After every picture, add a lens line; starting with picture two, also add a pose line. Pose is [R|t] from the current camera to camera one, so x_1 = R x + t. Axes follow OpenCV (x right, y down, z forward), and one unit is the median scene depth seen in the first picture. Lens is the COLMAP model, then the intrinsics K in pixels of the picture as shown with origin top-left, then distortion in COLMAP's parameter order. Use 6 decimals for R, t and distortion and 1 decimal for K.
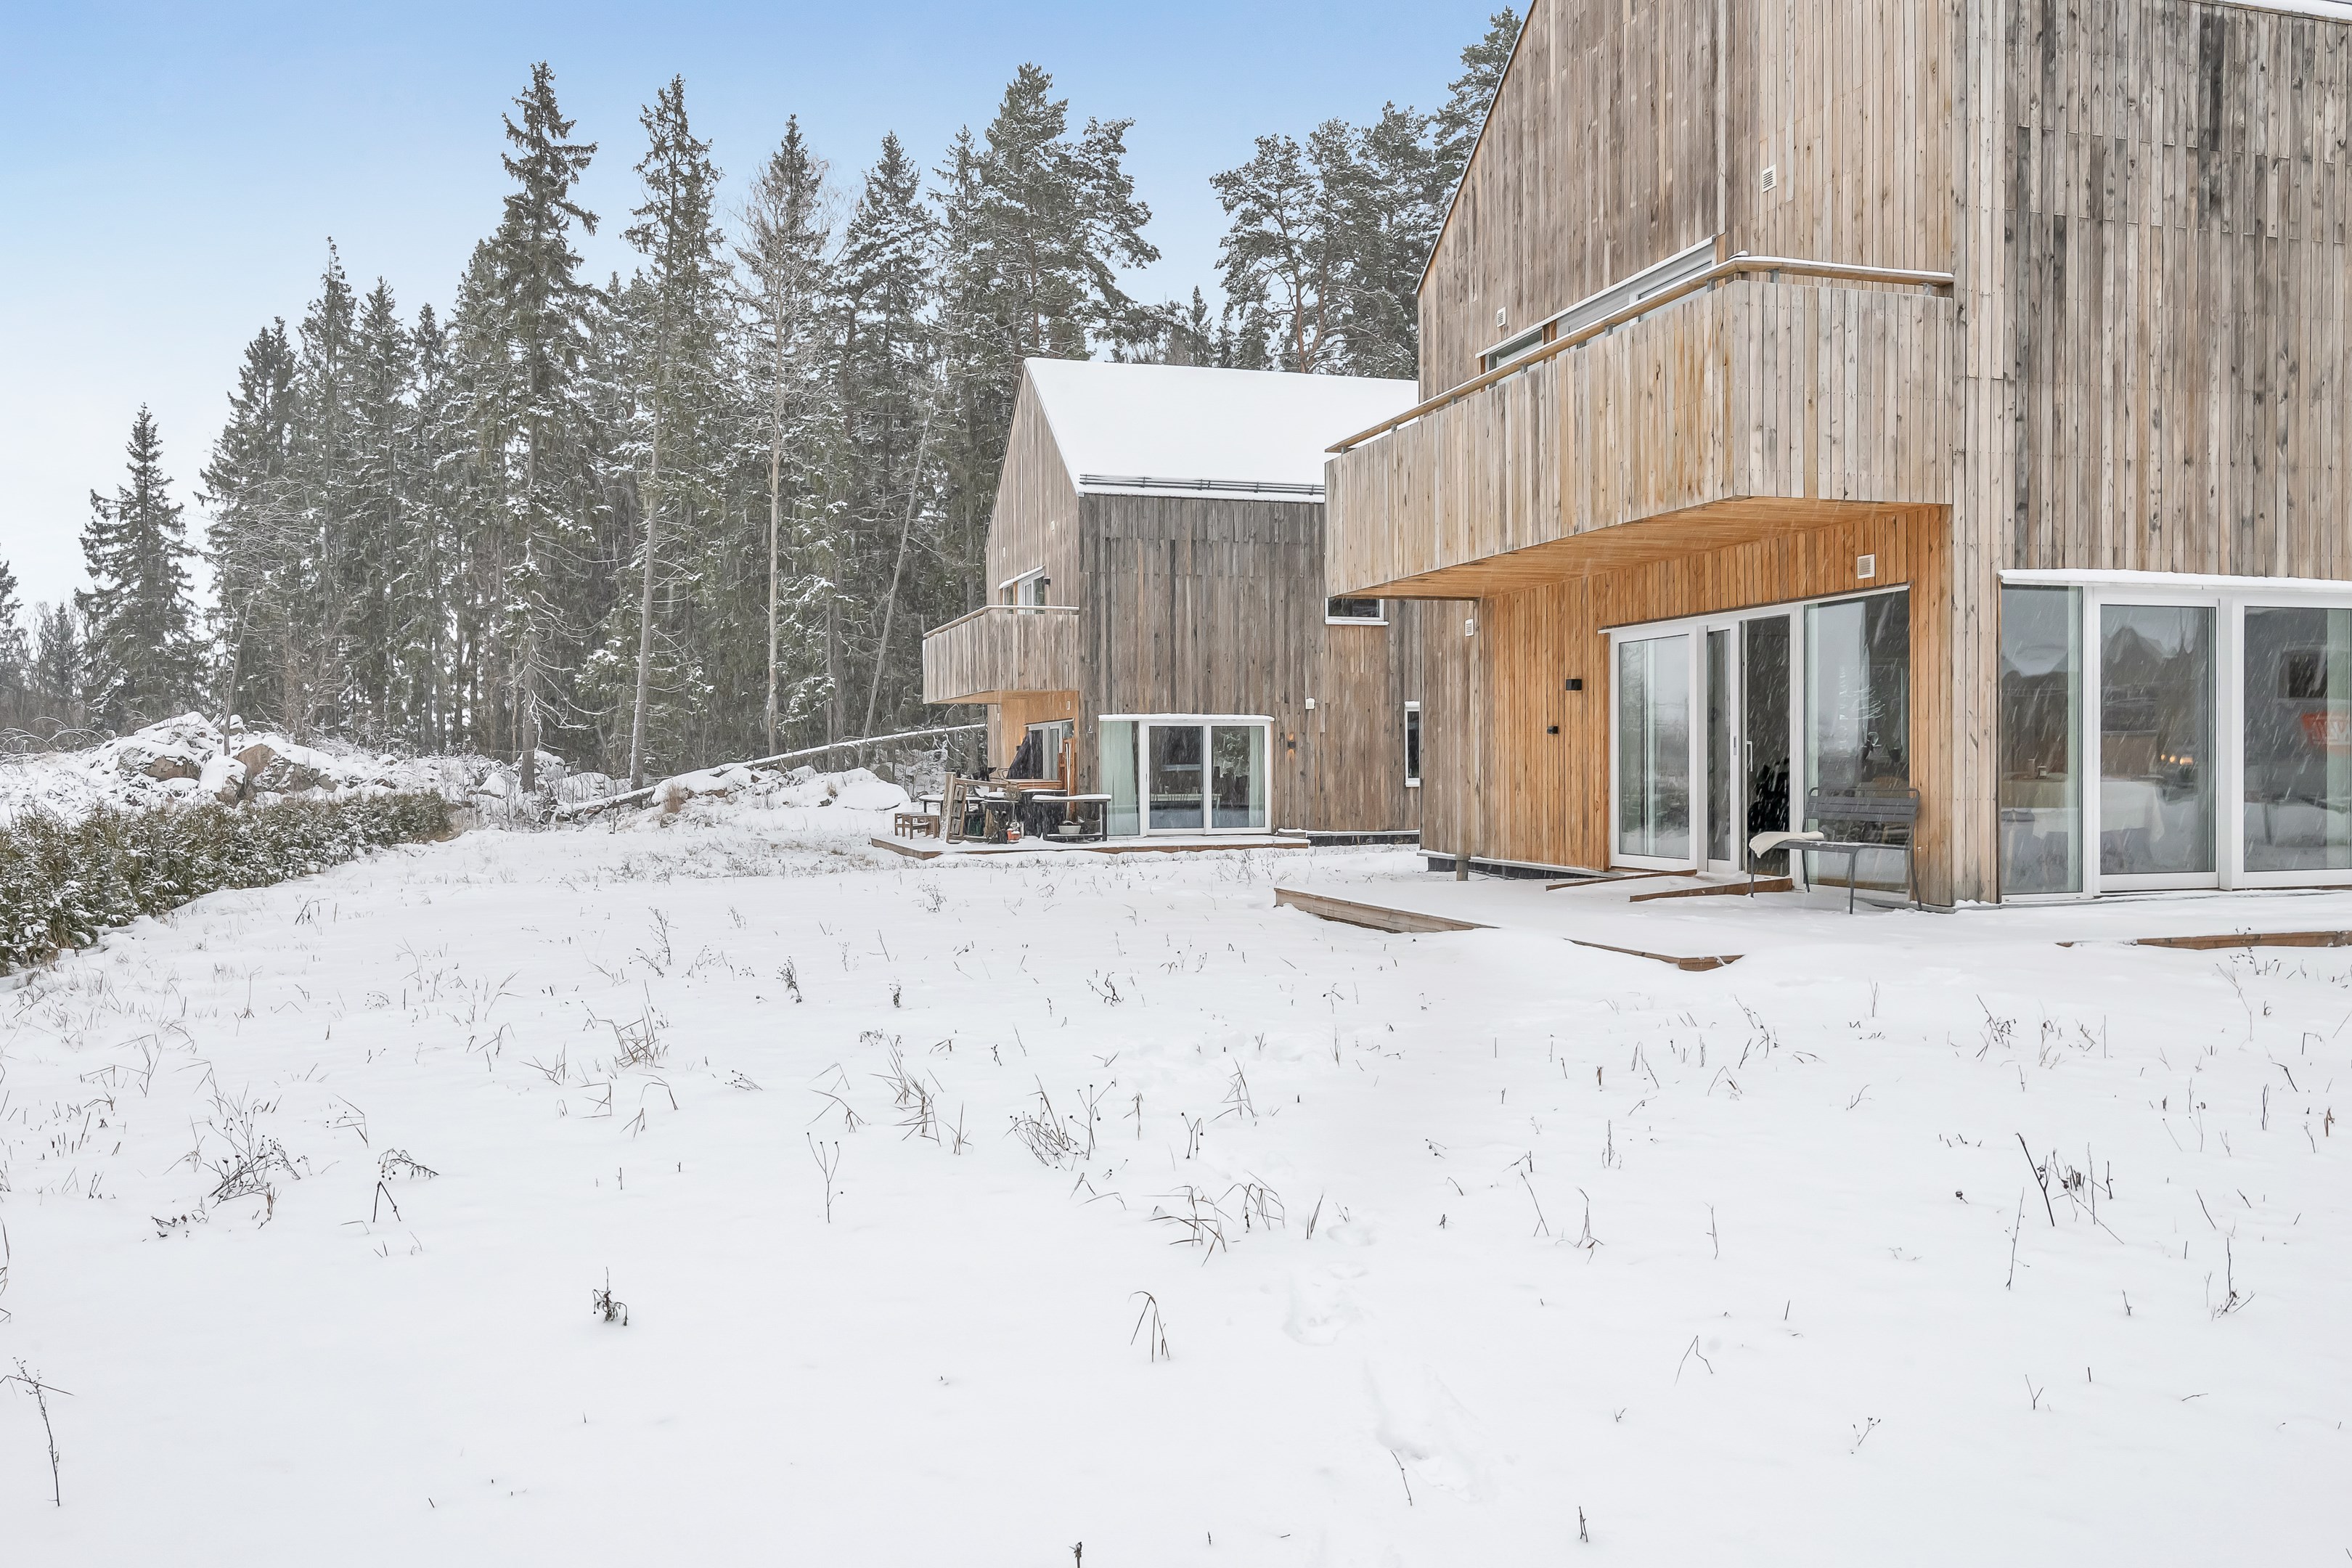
lens RADIAL K [[1655.8, 0, 1172.8], [0, 1655.8, 801.9], [0, 0, 1]] dist [0.000381, -0.004455]
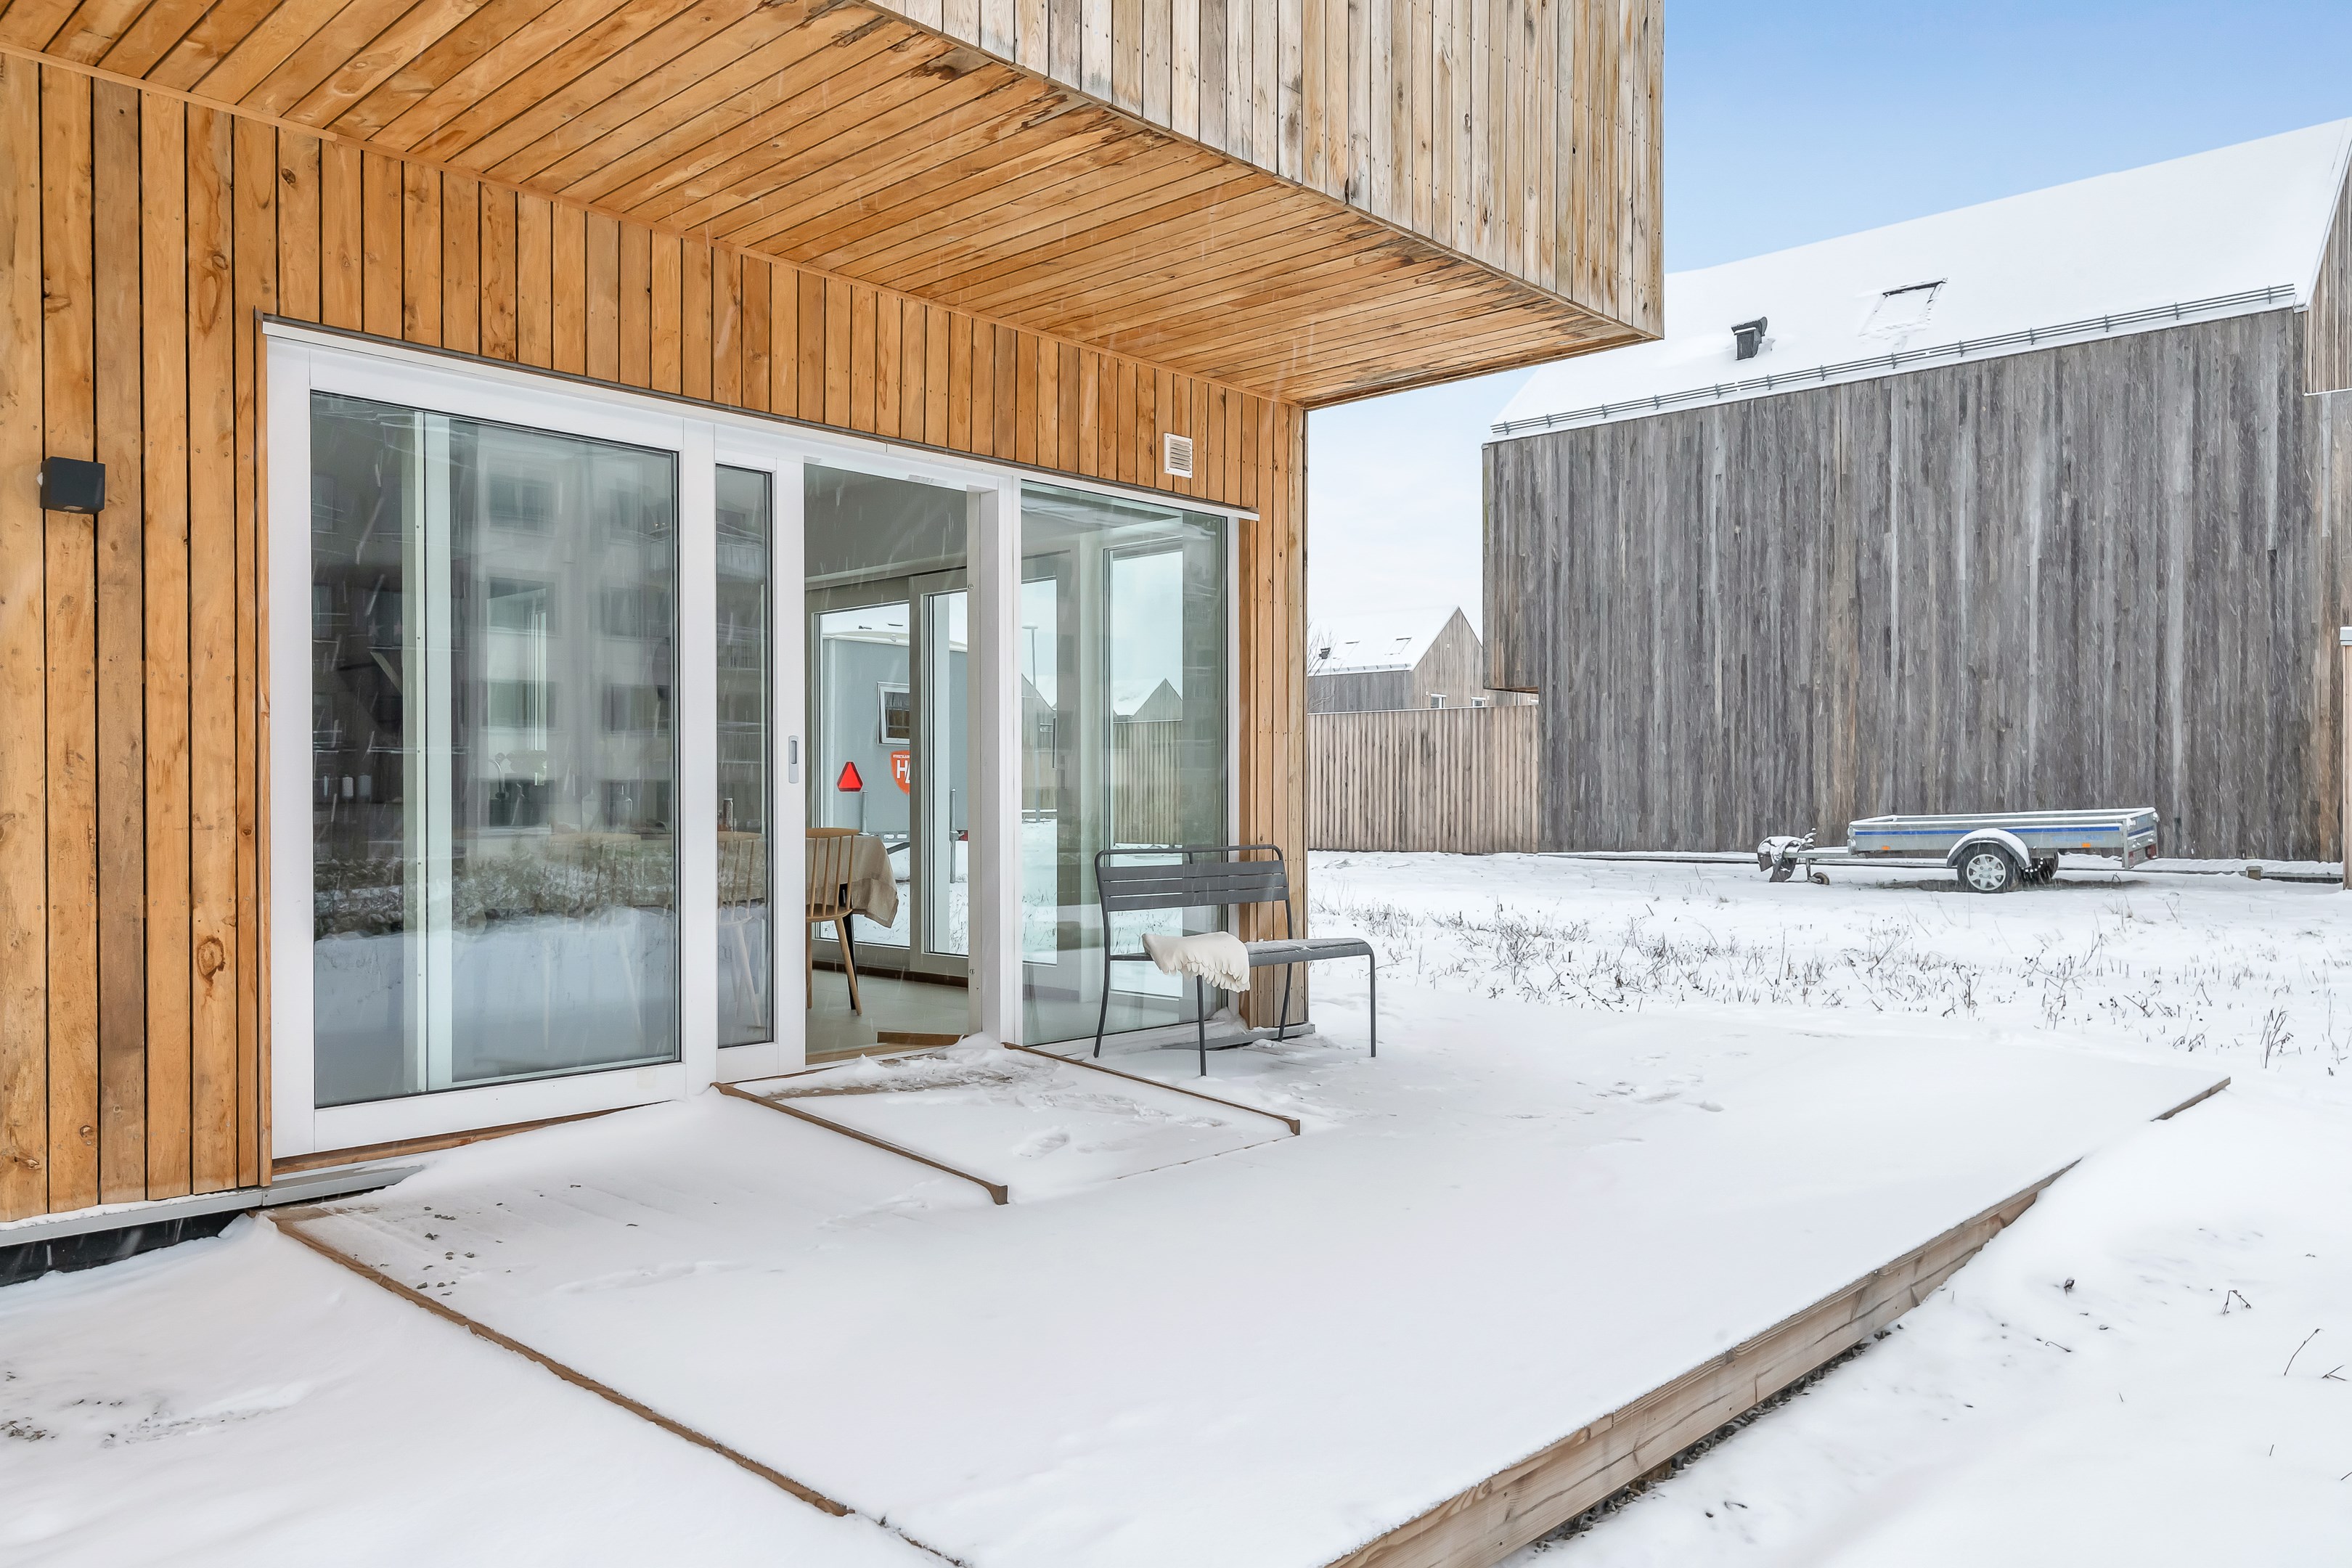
lens RADIAL K [[1655.8, 0, 1172.8], [0, 1655.8, 801.9], [0, 0, 1]] dist [0.000381, -0.004455]
pose [[-0.470792, 0.001873, 0.882242, -0.062687], [0.015519, 0.999861, 0.006159, -0.023814], [-0.882108, 0.016592, -0.470755, 1.062288]]
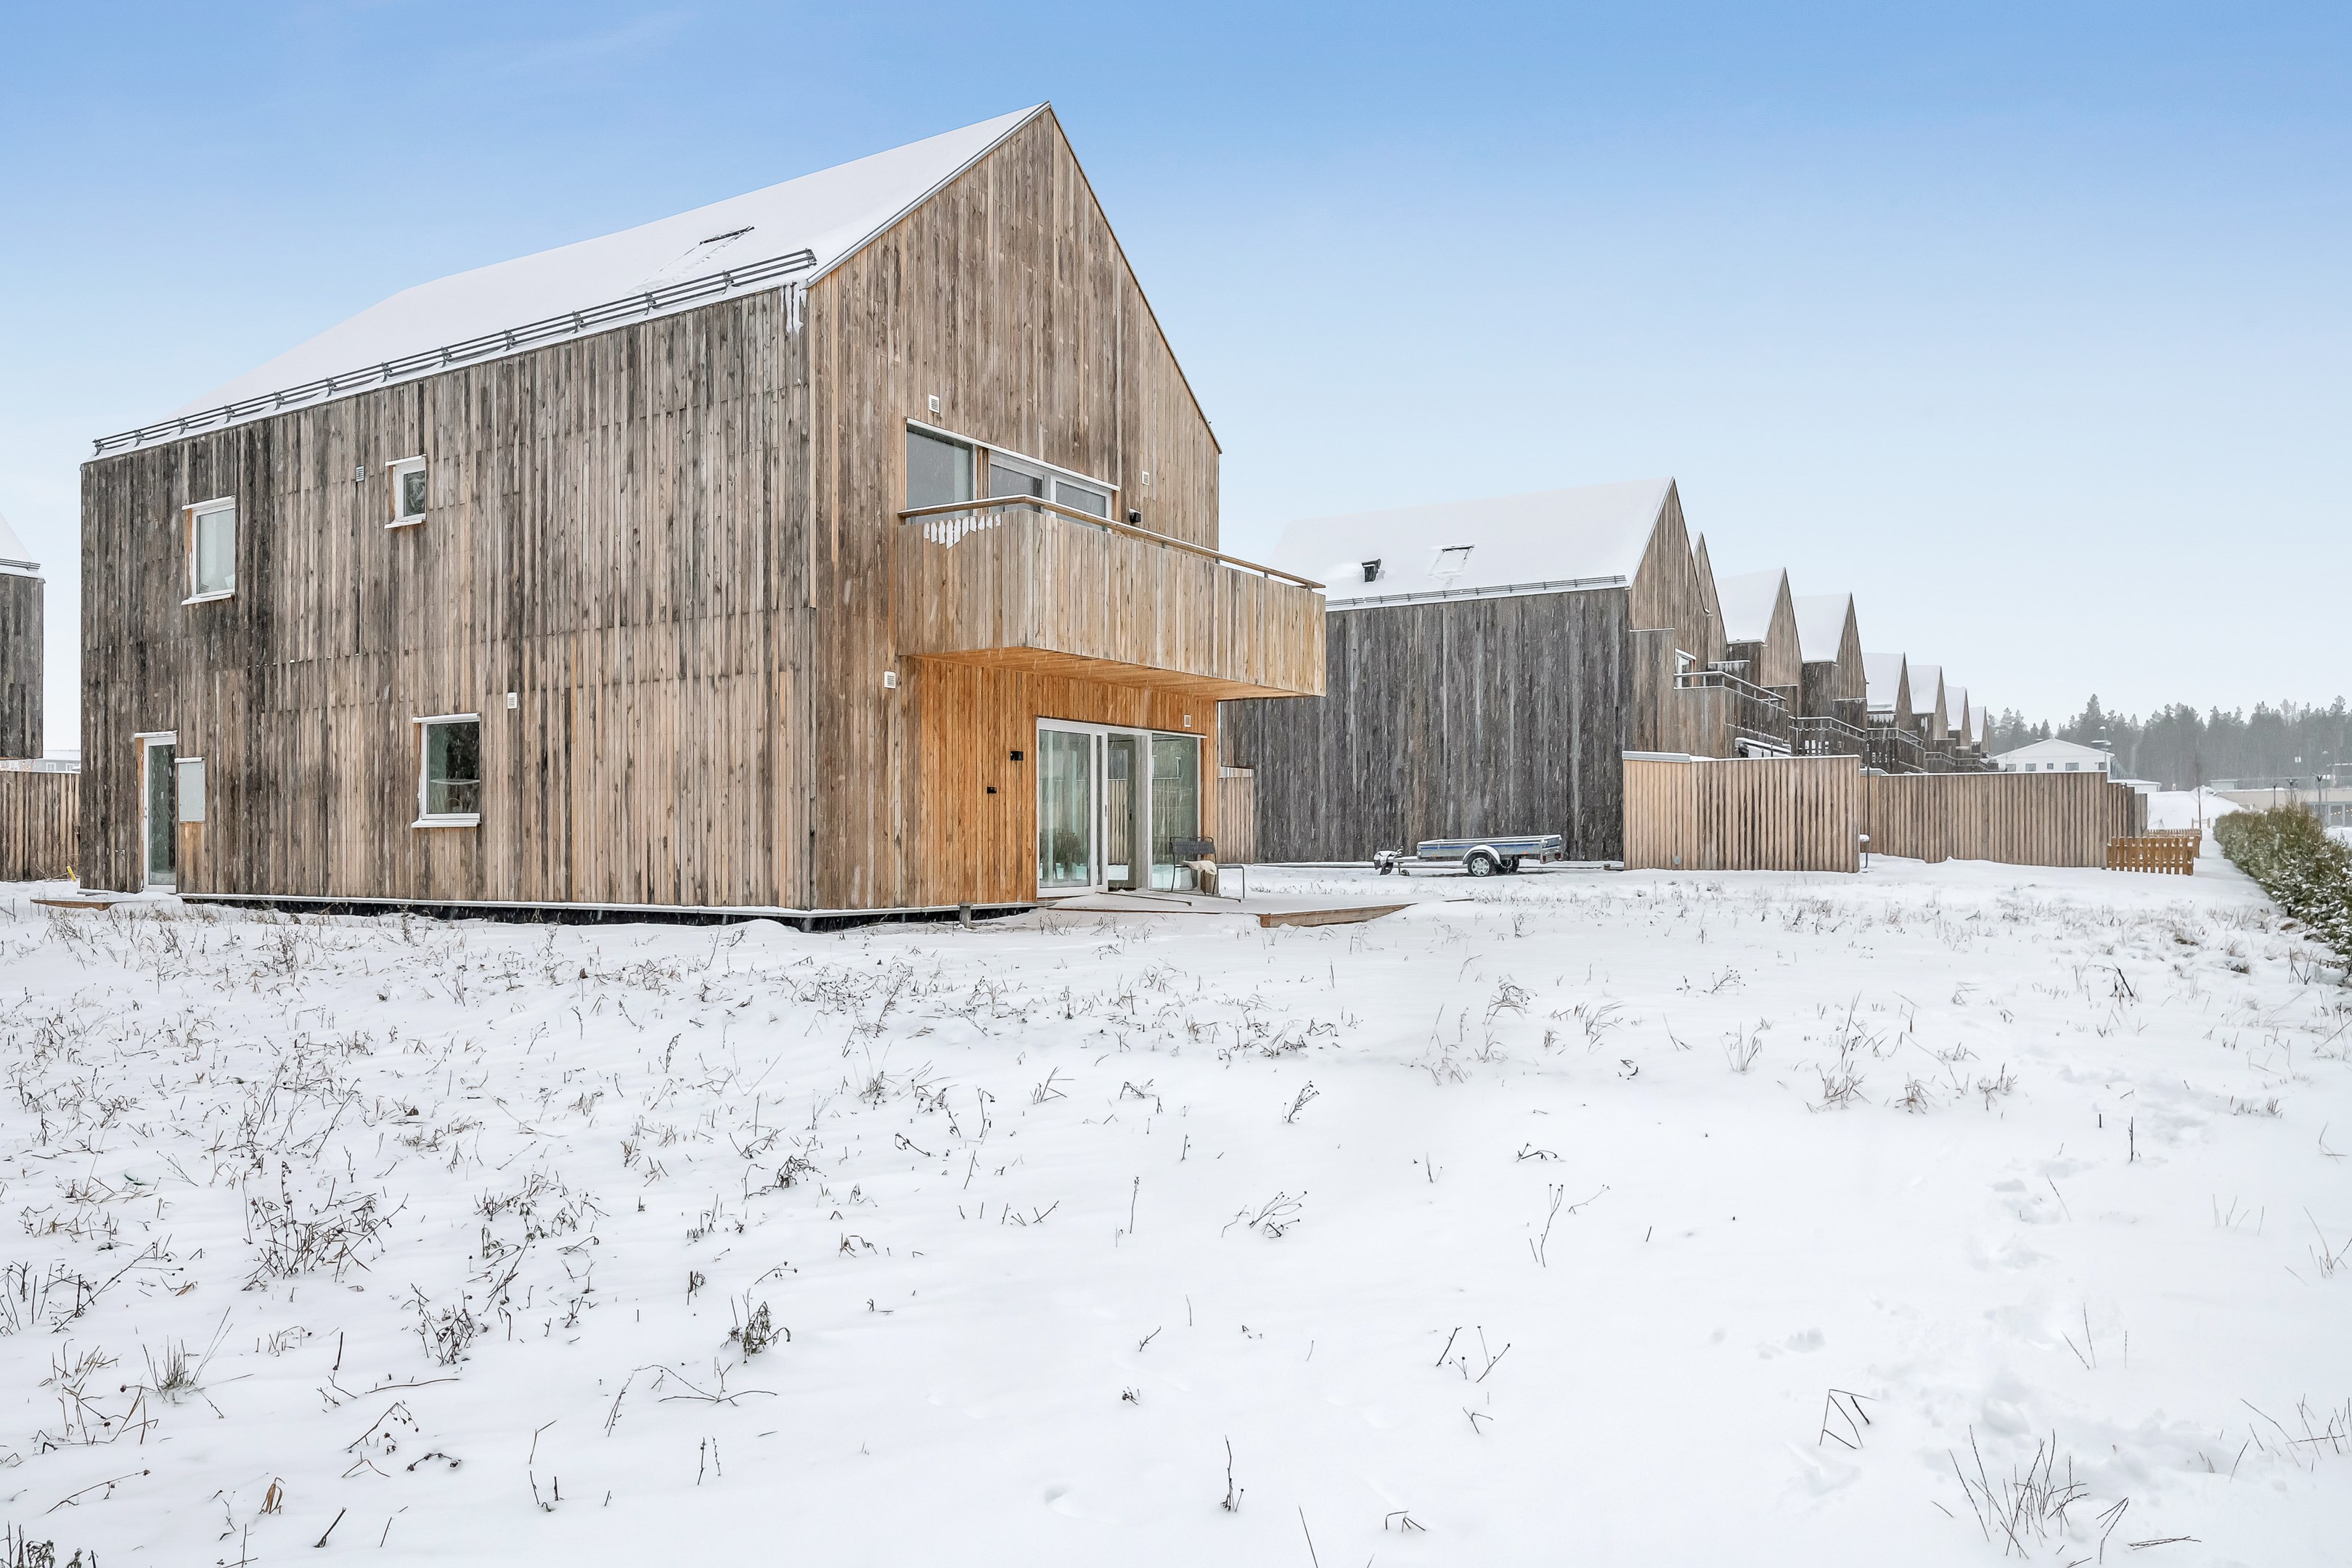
lens RADIAL K [[1655.8, 0, 1172.8], [0, 1655.8, 801.9], [0, 0, 1]] dist [0.000381, -0.004455]
pose [[-0.634656, 0.022048, 0.772480, -0.864604], [0.013474, 0.999757, -0.017465, -0.014372], [-0.772677, -0.000676, -0.634799, 1.856694]]
